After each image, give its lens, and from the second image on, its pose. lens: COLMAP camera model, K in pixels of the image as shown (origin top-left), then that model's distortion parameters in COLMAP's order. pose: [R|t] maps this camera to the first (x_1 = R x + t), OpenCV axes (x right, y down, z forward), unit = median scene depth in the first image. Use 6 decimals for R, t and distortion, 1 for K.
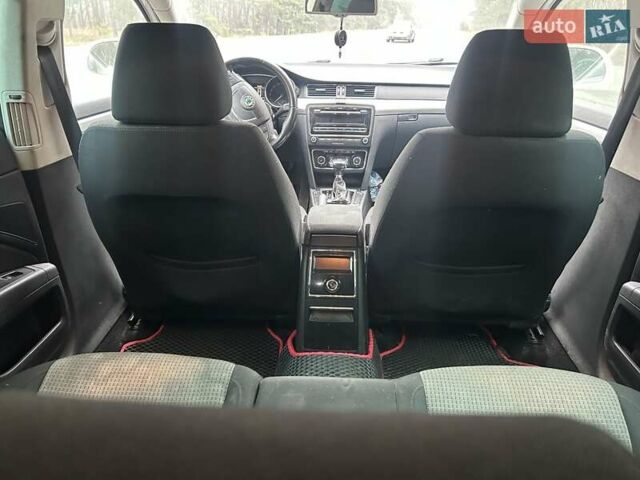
lens RADIAL K [[495.3, 0, 320.0], [0, 495.3, 240.0], [0, 0, 1]] dist [0.105691, 0.000029]
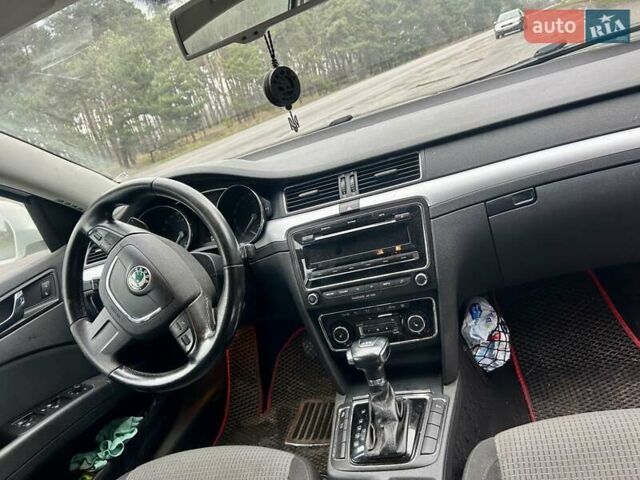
lens RADIAL K [[495.3, 0, 320.0], [0, 495.3, 240.0], [0, 0, 1]] dist [0.105691, 0.000029]
pose [[0.926337, -0.236437, -0.293253, 0.143846], [0.214089, 0.970981, -0.106587, -0.202639], [0.309944, 0.035953, 0.950075, 0.547418]]
